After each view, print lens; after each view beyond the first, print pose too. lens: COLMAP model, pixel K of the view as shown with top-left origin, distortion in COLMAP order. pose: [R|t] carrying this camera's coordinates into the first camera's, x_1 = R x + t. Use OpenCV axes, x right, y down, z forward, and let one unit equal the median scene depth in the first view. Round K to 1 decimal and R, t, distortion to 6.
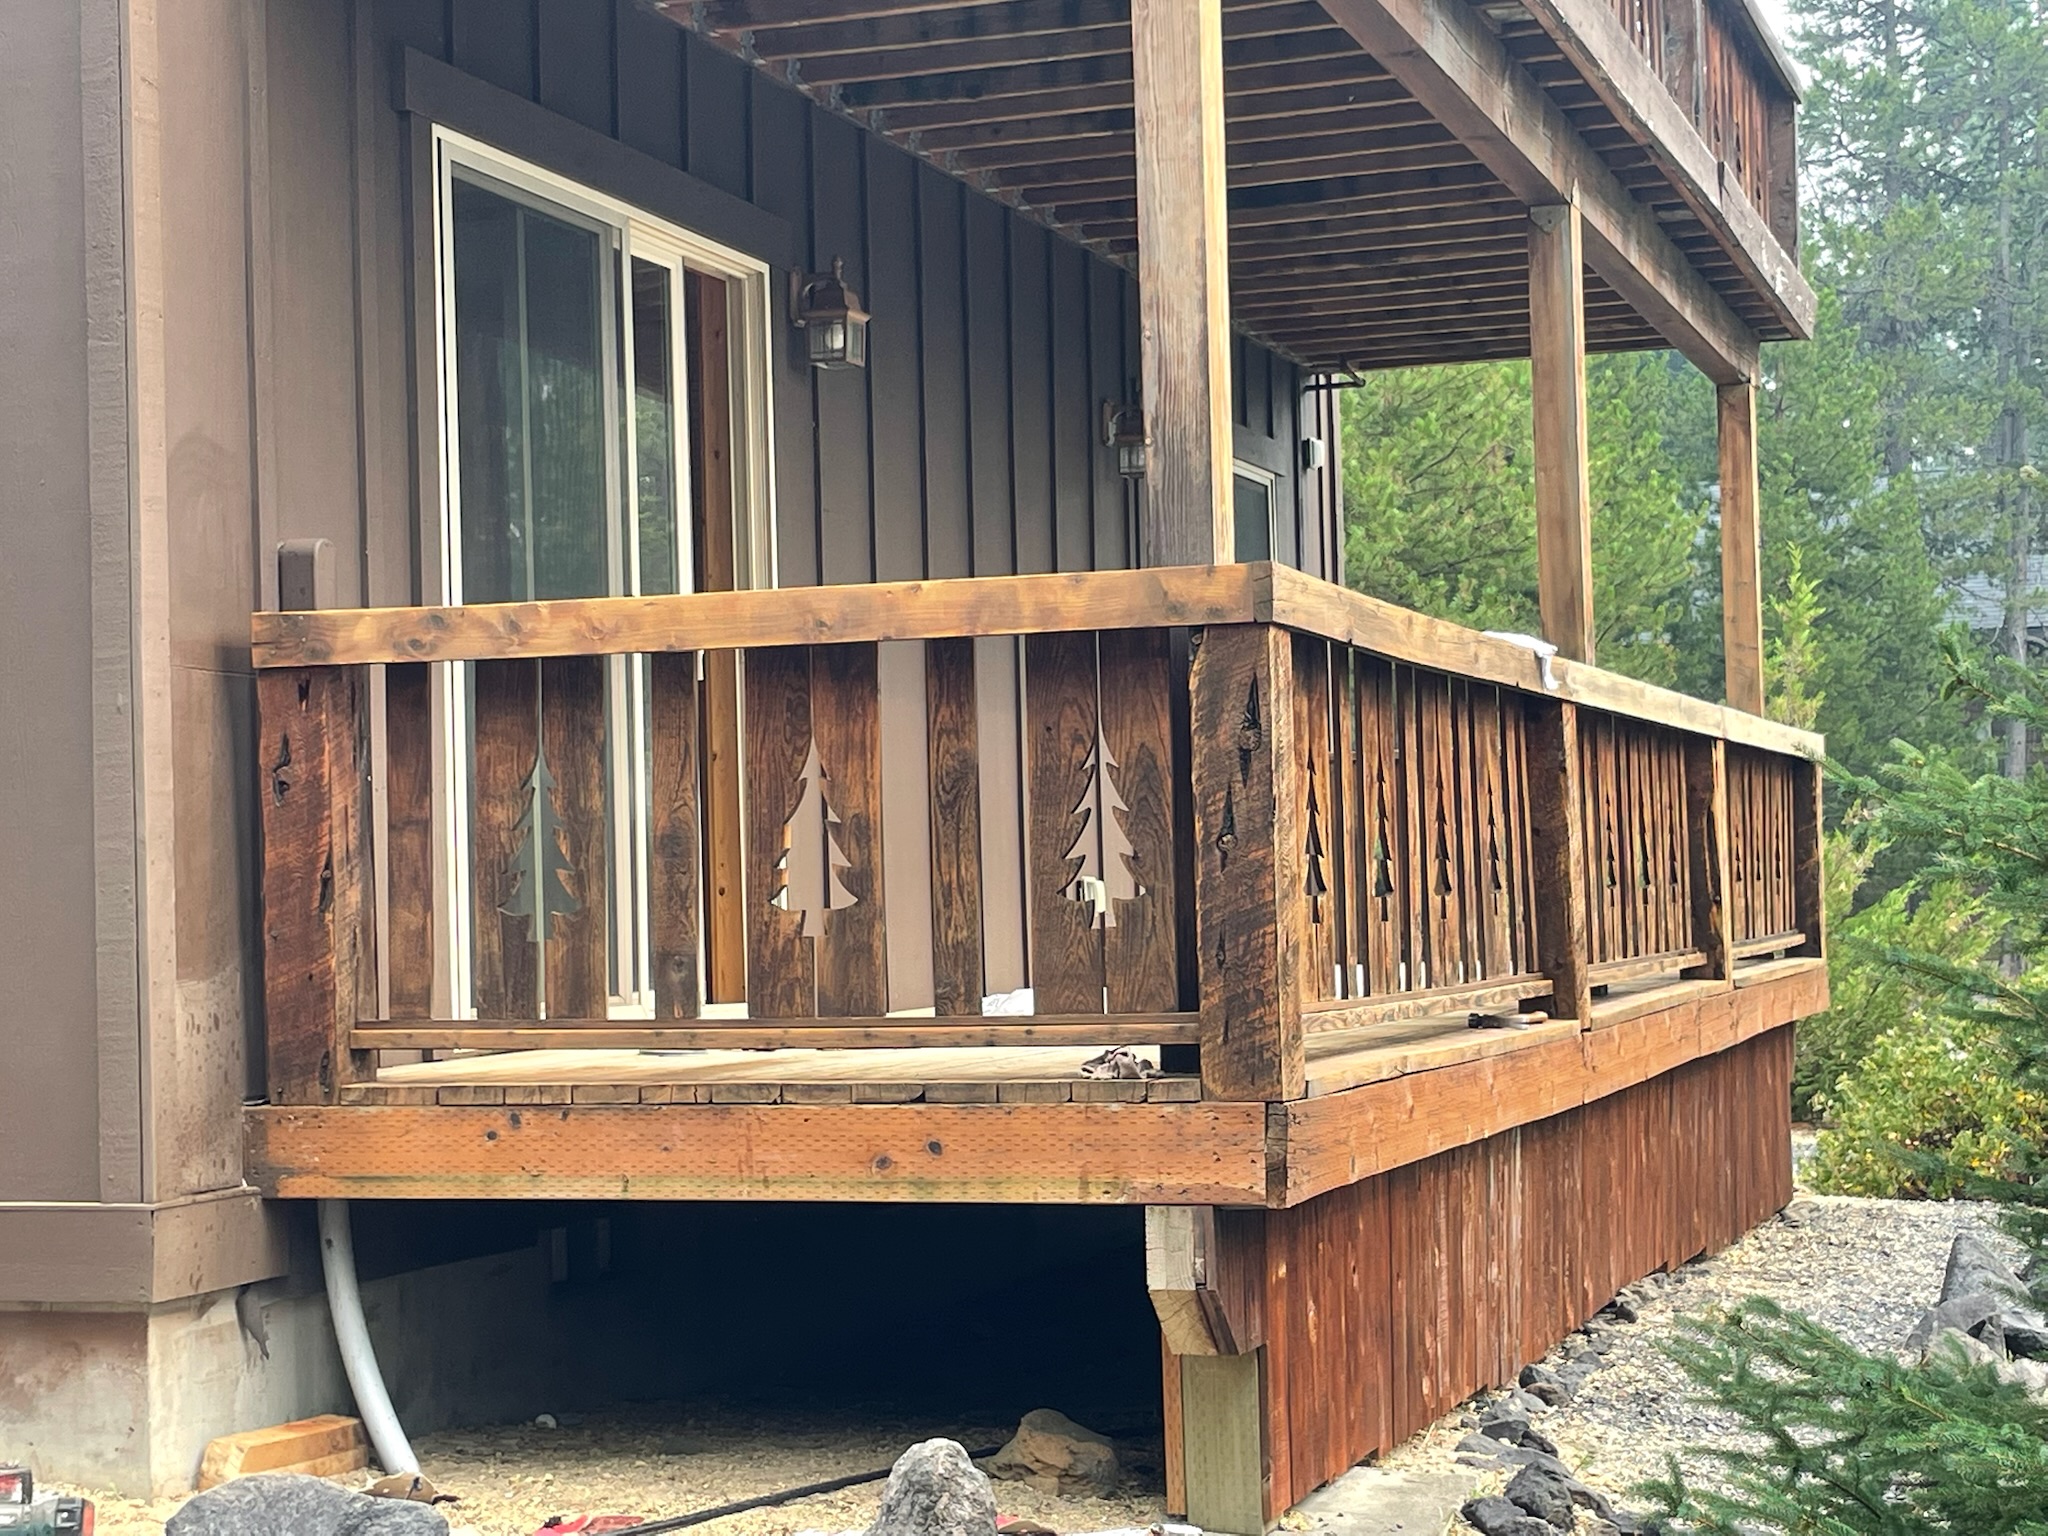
lens RADIAL K [[3247.7, 0, 1060.1], [0, 3247.7, 748.2], [0, 0, 1]] dist [0.085578, 0.000000]
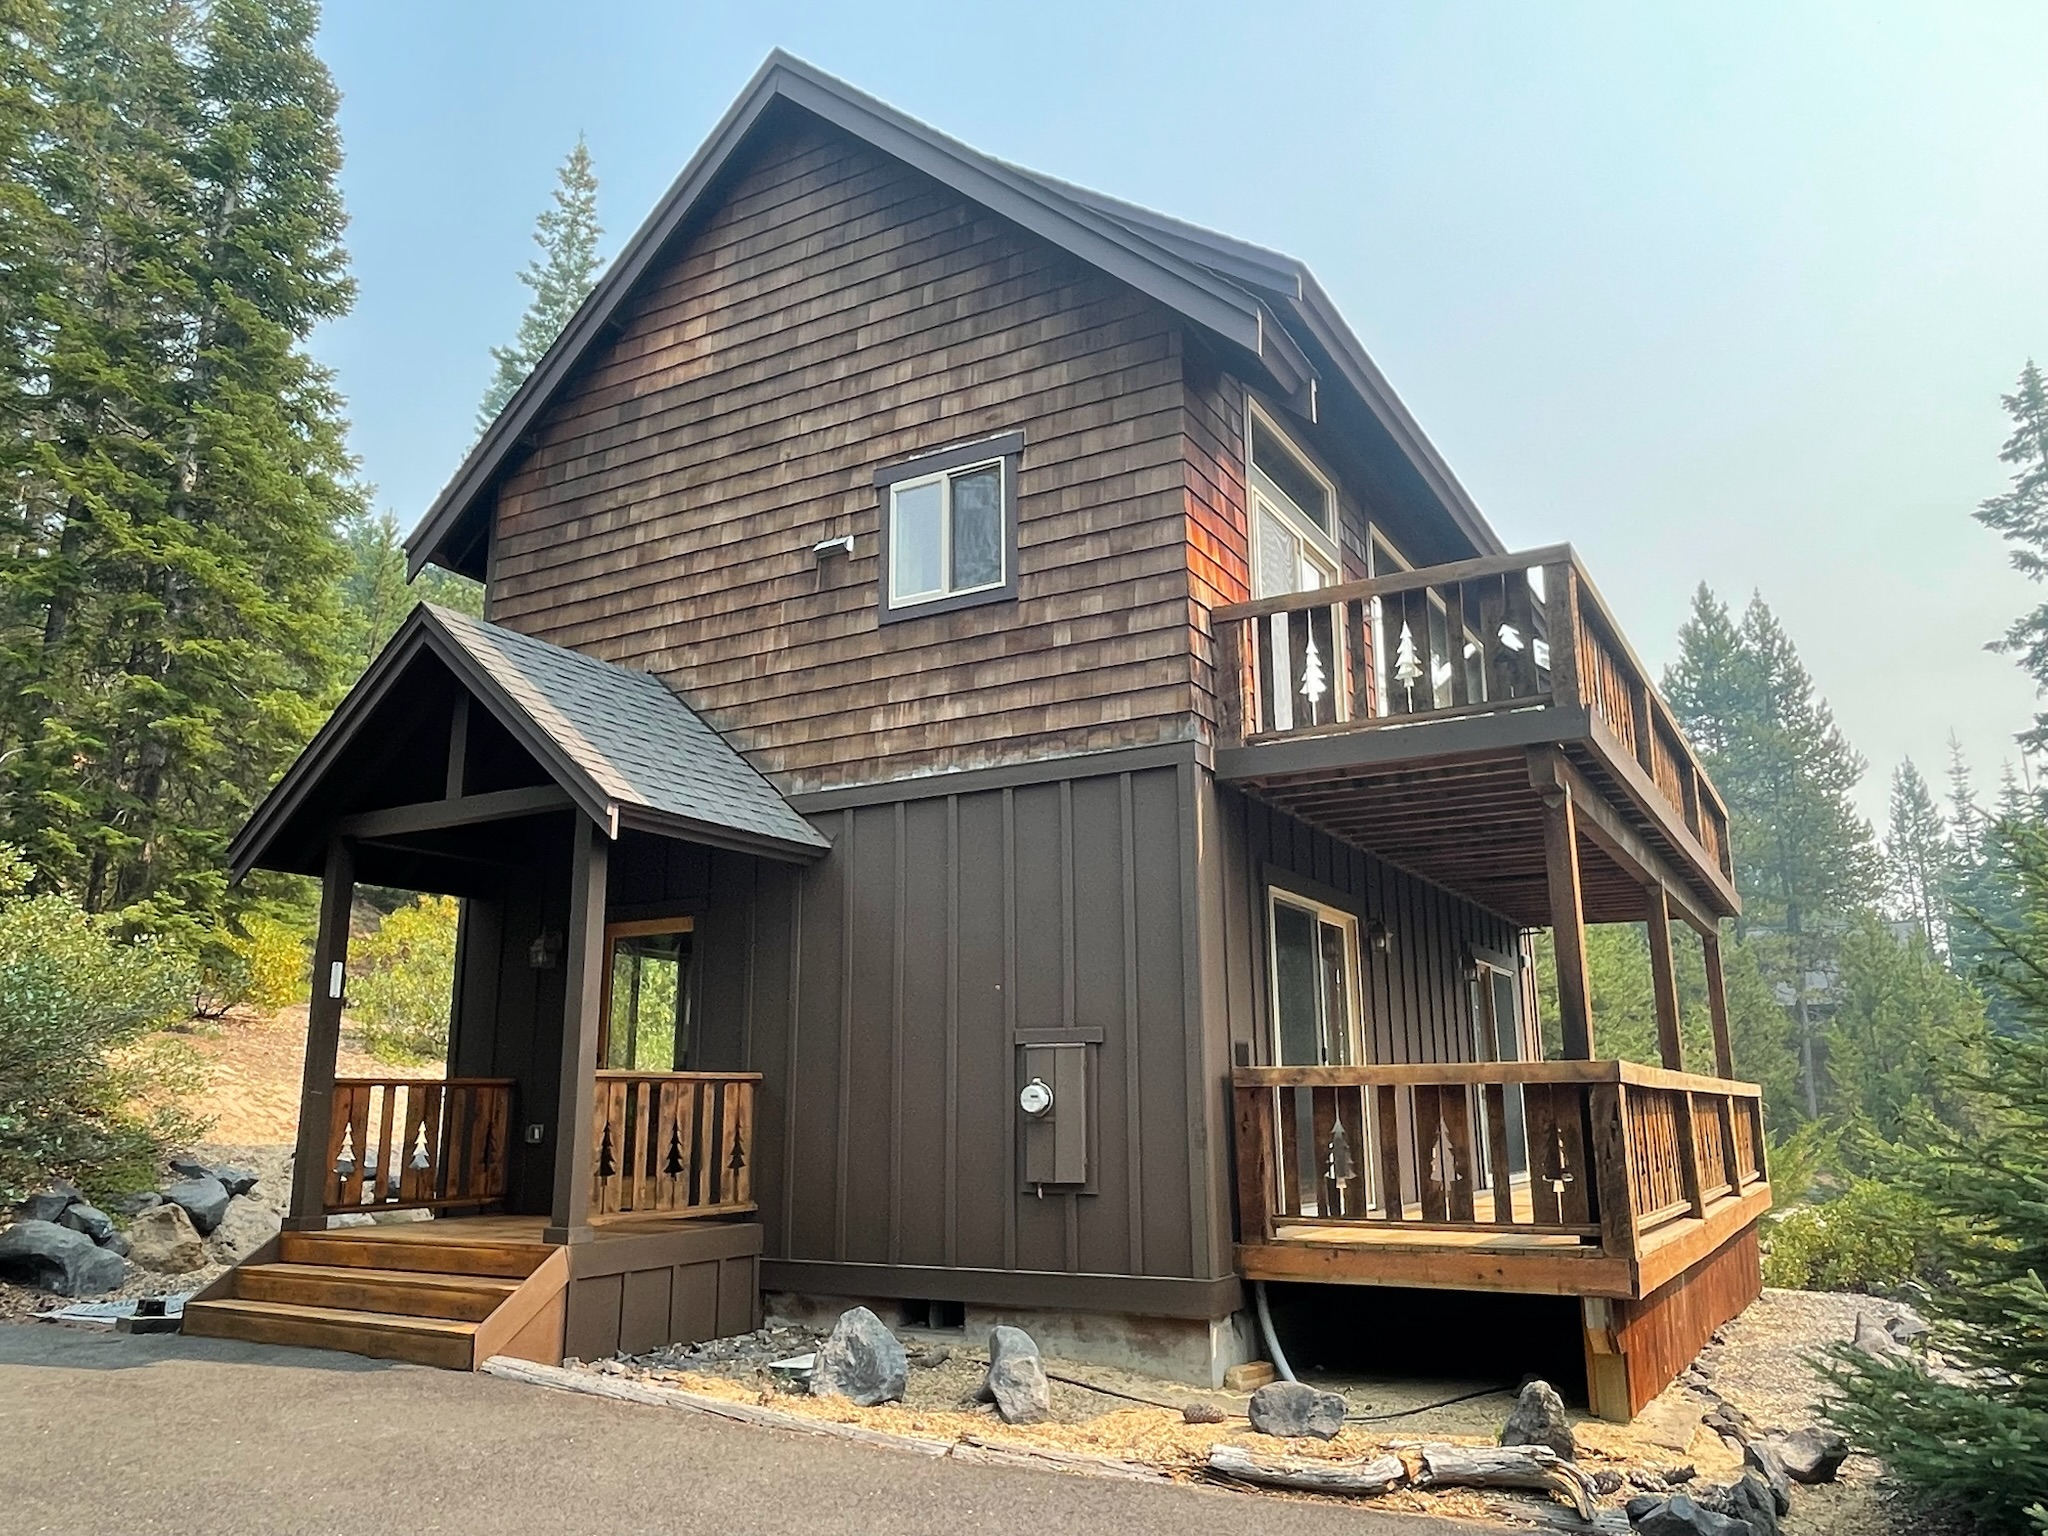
lens RADIAL K [[1488.6, 0, 1035.9], [0, 1488.6, 771.6], [0, 0, 1]] dist [0.003991, -0.004369]
pose [[0.985120, -0.021387, -0.170531, -0.193057], [-0.009174, 0.984268, -0.176441, -0.066196], [0.171622, 0.175380, 0.969426, -0.358930]]
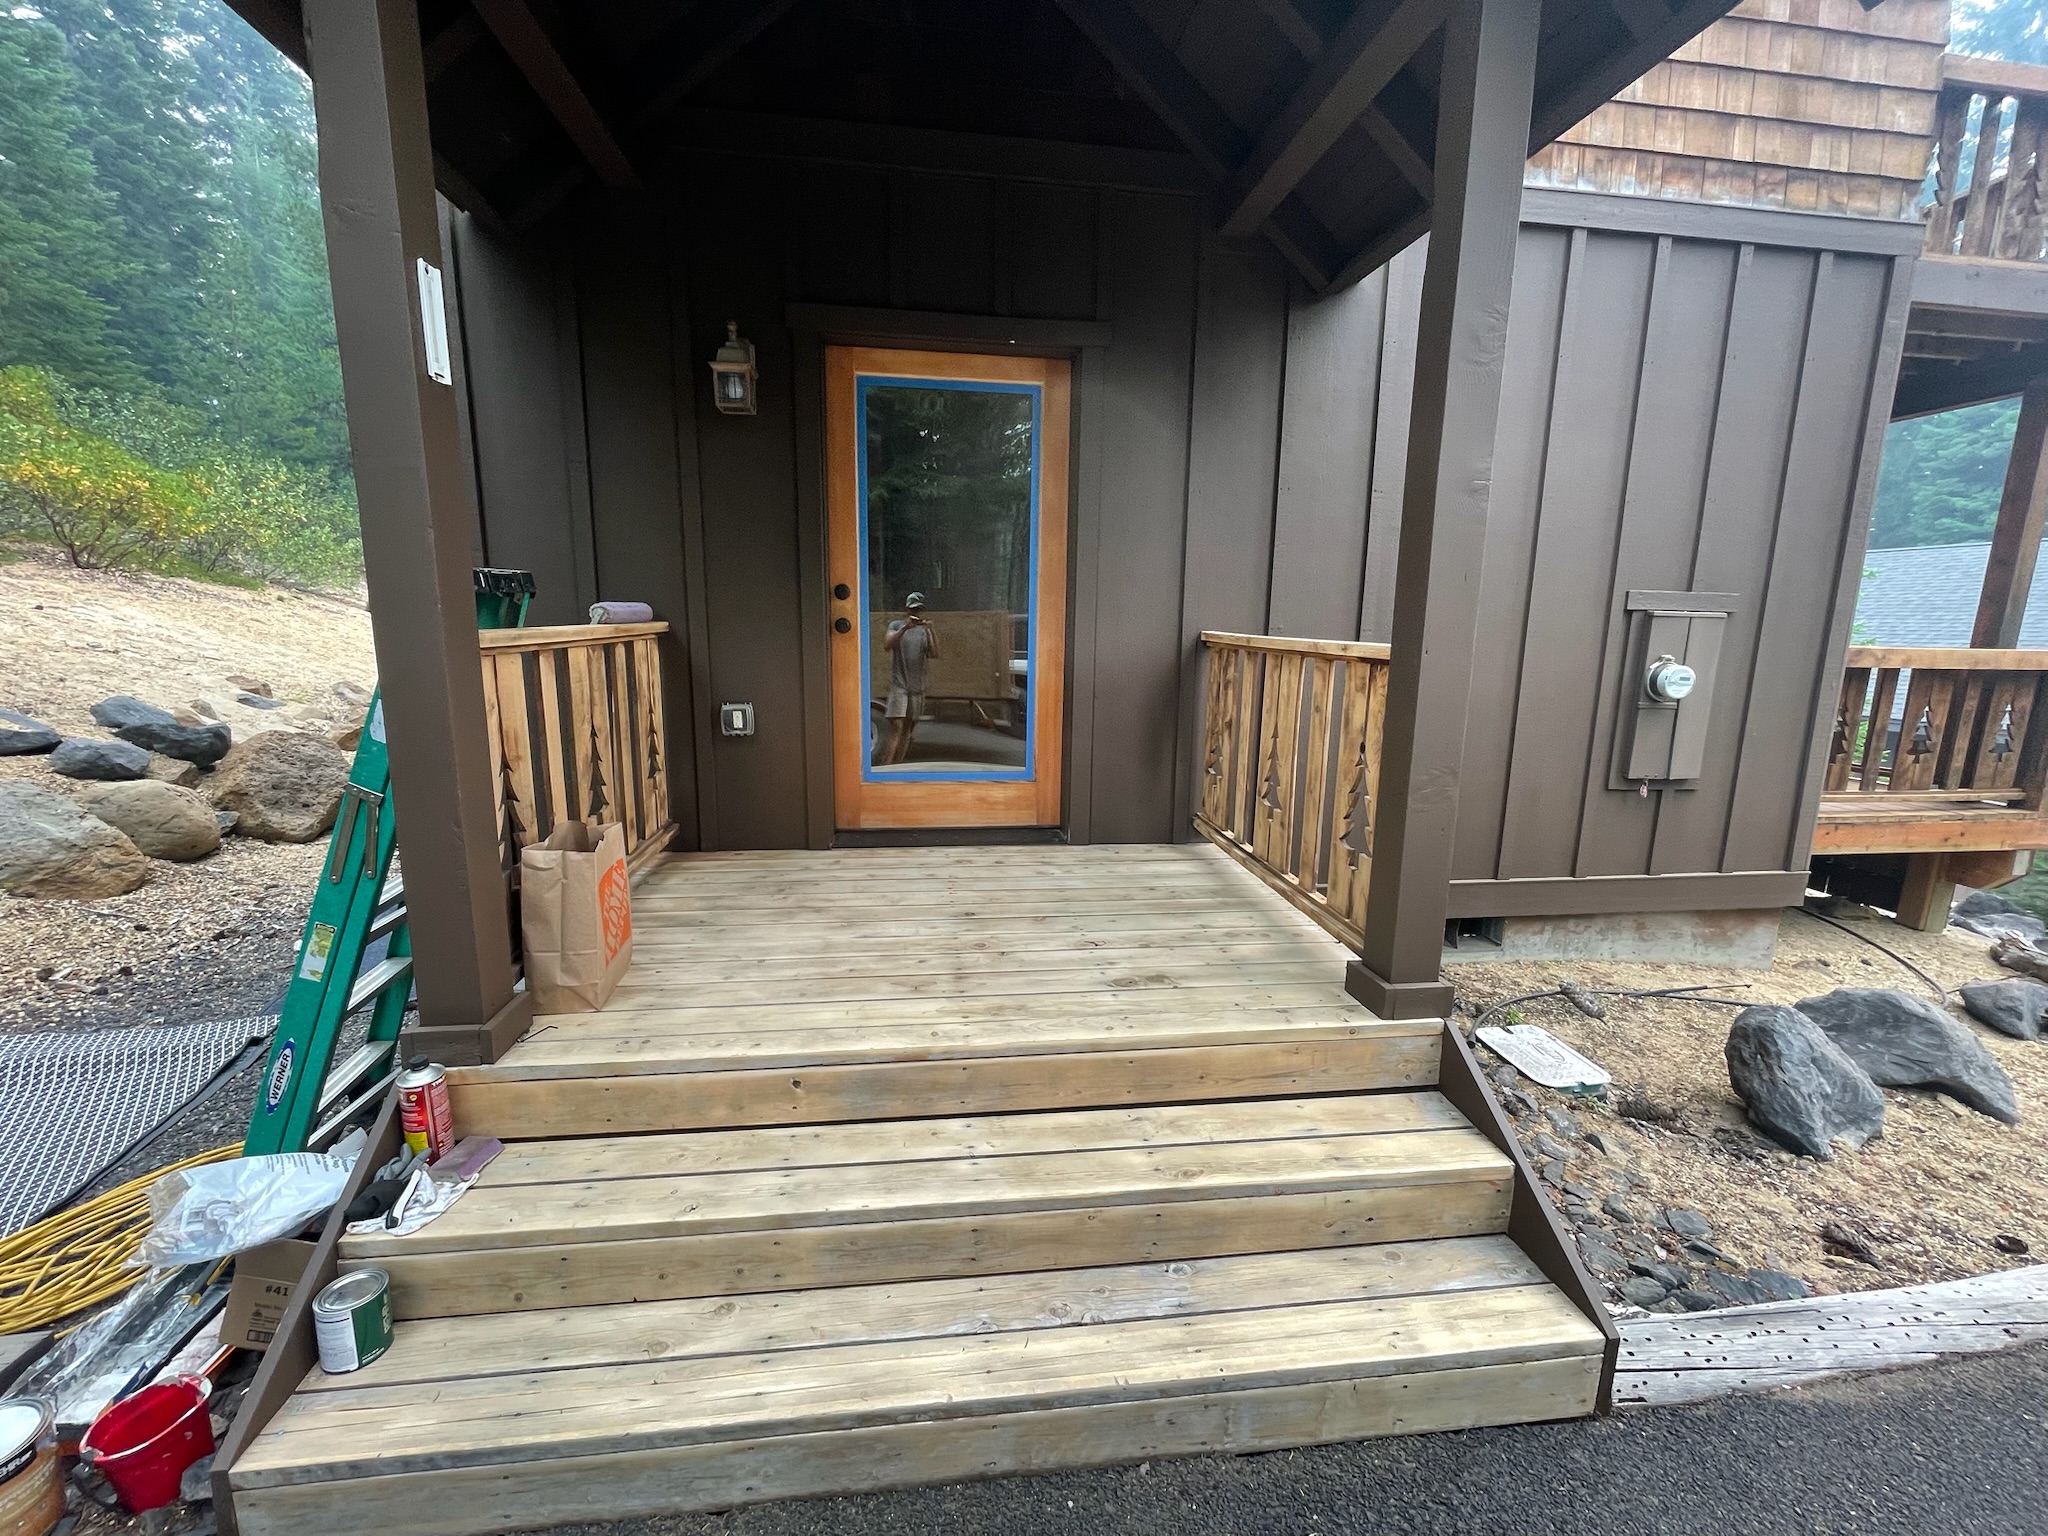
lens RADIAL K [[817.6, 0, 1021.9], [0, 817.6, 762.0], [0, 0, 1]] dist [-0.002065, -0.001162]
pose [[0.890902, -0.038986, 0.452520, -1.127878], [-0.058686, 0.978077, 0.199802, -0.044787], [-0.450389, -0.204561, 0.869083, 0.706570]]
